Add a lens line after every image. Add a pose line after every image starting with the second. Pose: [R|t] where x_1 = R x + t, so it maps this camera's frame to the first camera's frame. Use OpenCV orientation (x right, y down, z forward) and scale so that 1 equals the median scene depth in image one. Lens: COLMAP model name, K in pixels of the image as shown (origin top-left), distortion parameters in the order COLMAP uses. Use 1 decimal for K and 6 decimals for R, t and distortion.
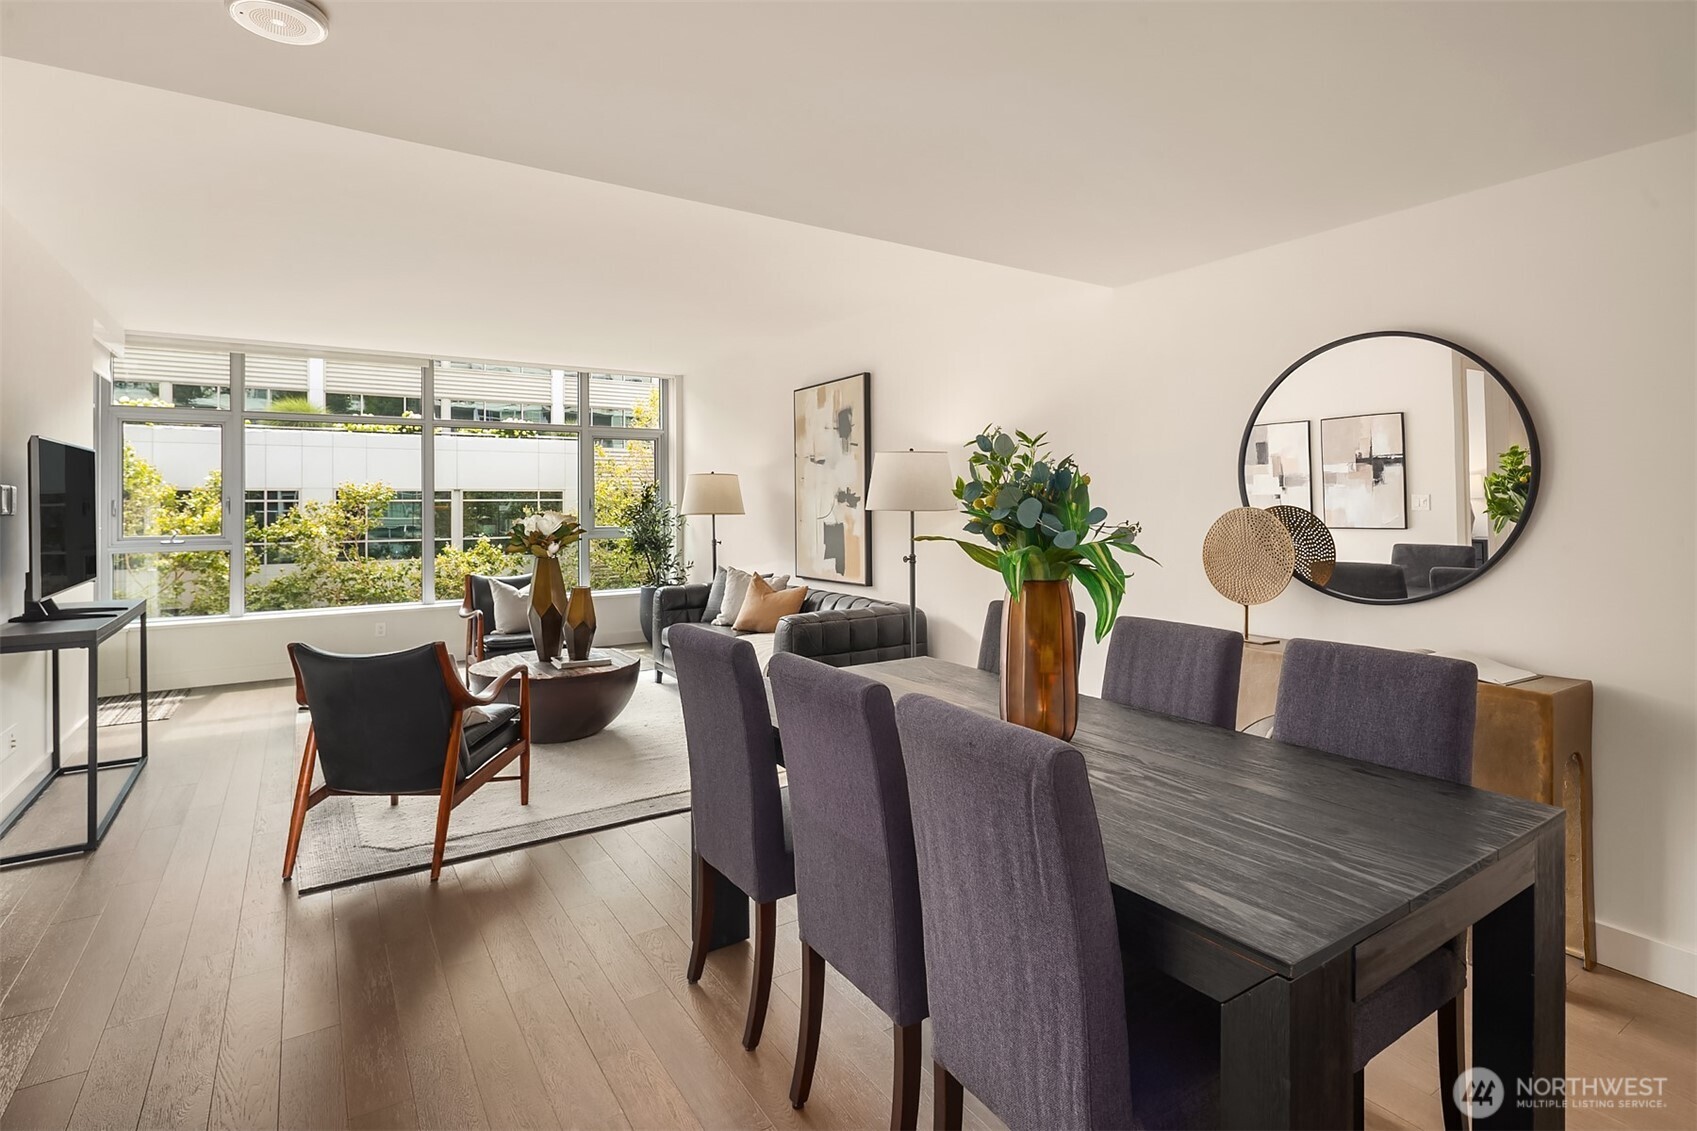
lens RADIAL K [[847.5, 0, 833.4], [0, 847.5, 489.2], [0, 0, 1]] dist [0.002411, -0.002241]
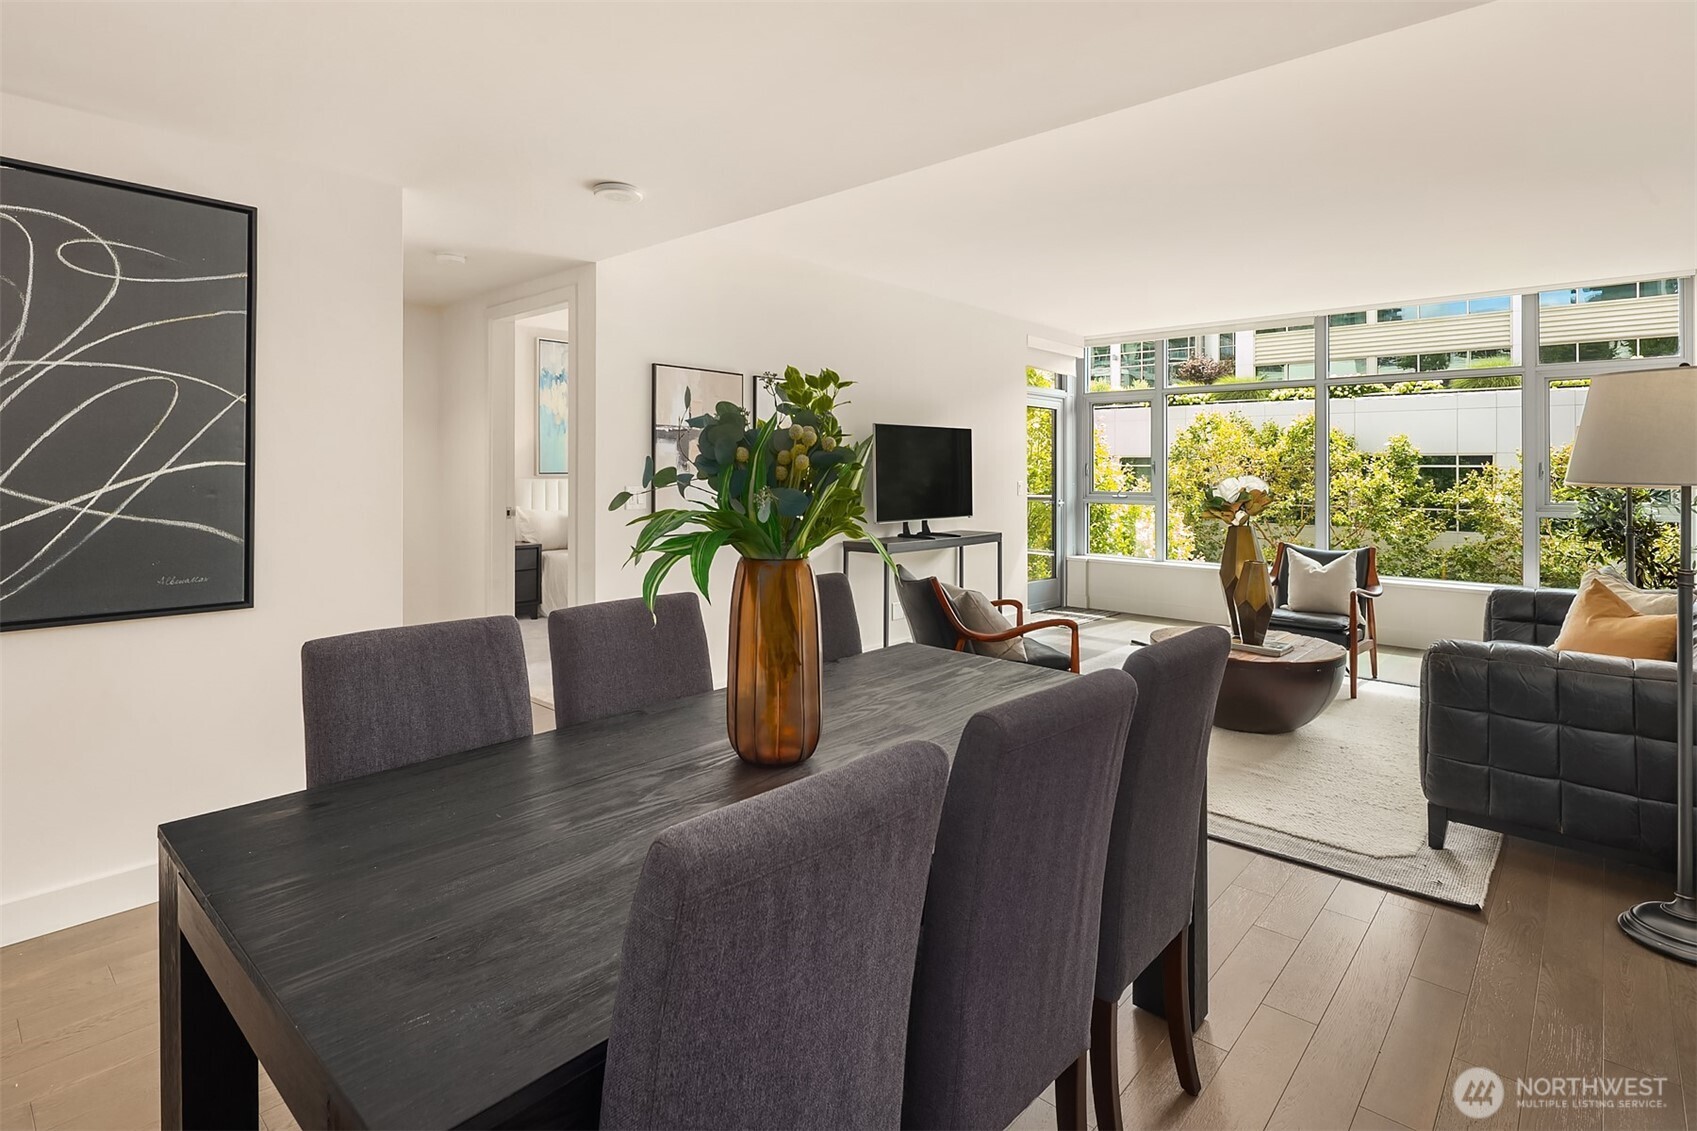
lens RADIAL K [[844.5, 0, 847.4], [0, 844.5, 478.4], [0, 0, 1]] dist [0.003105, -0.000236]
pose [[0.270844, 0.021193, -0.962390, 0.089994], [0.006453, 0.999695, 0.023831, 0.000531], [0.962602, -0.012664, 0.270625, 0.070905]]
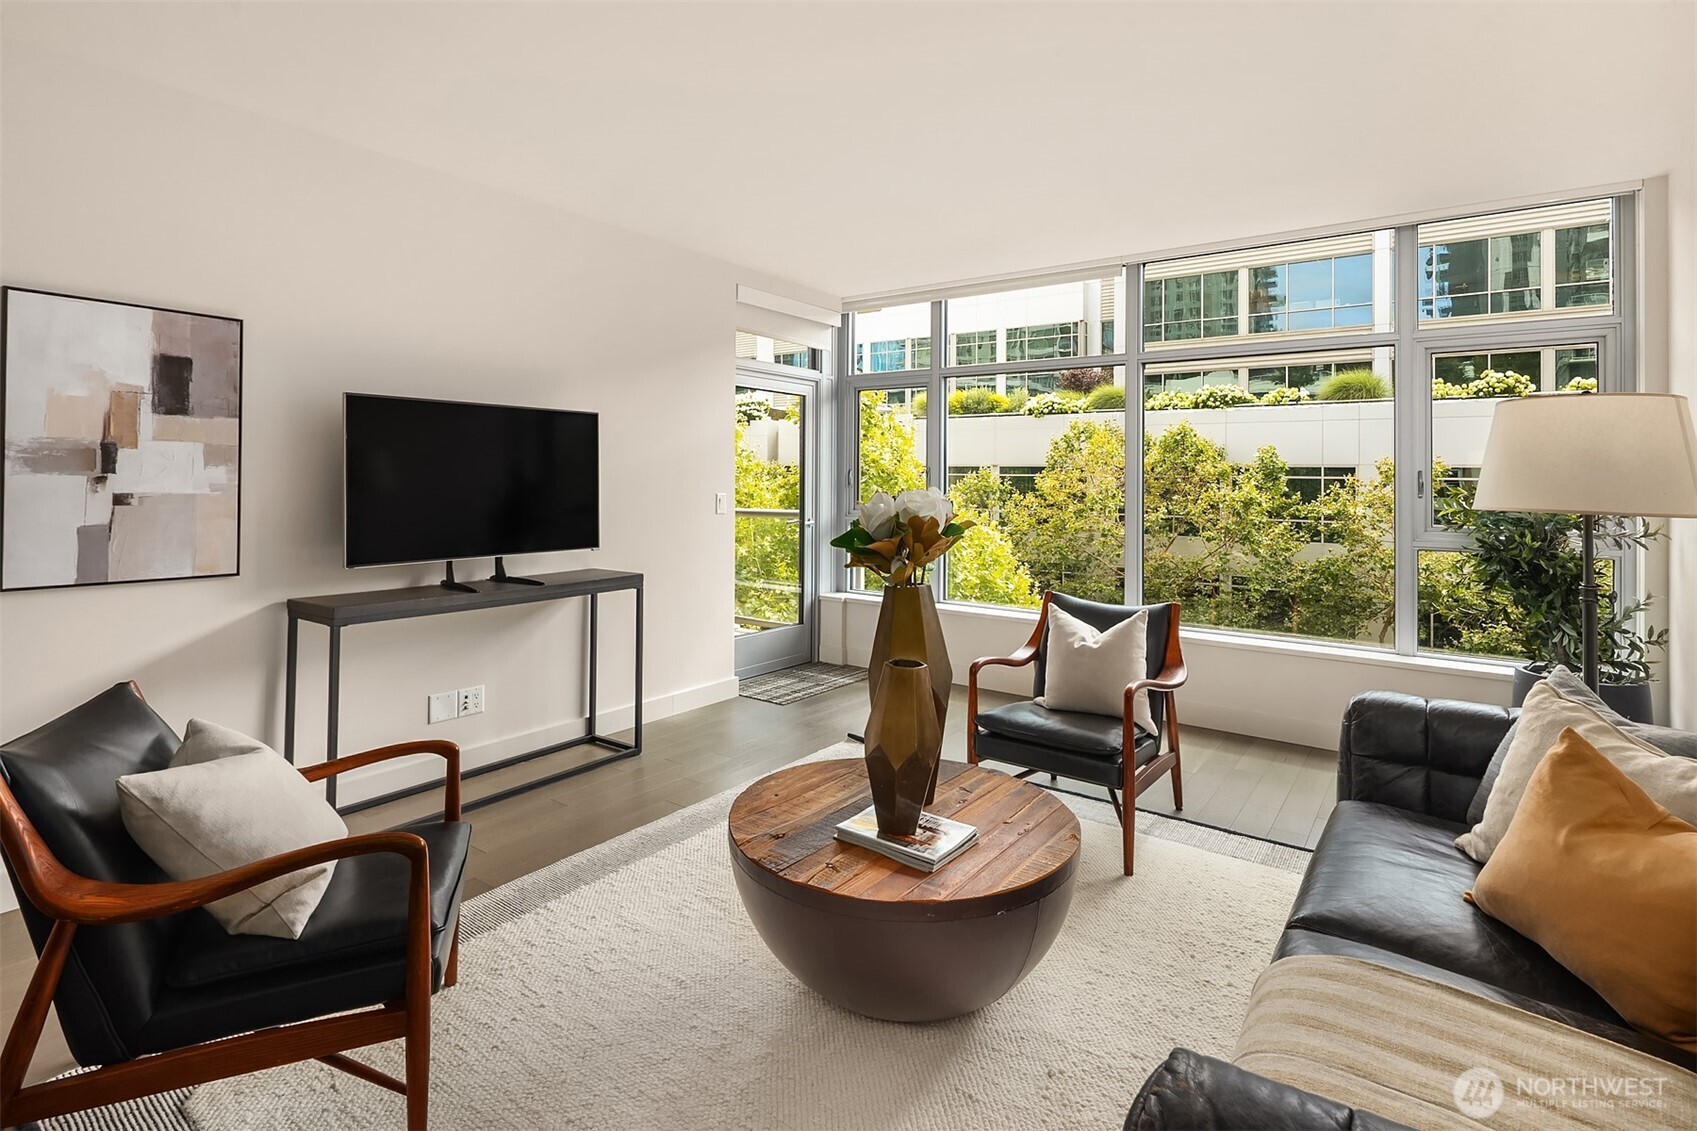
lens RADIAL K [[826.5, 0, 850.1], [0, 826.5, 493.4], [0, 0, 1]] dist [-0.004248, -0.000513]
pose [[0.368036, 0.029282, -0.929350, 0.017410], [-0.000387, 0.999509, 0.031340, 0.002659], [0.929811, -0.011175, 0.367867, 0.167240]]
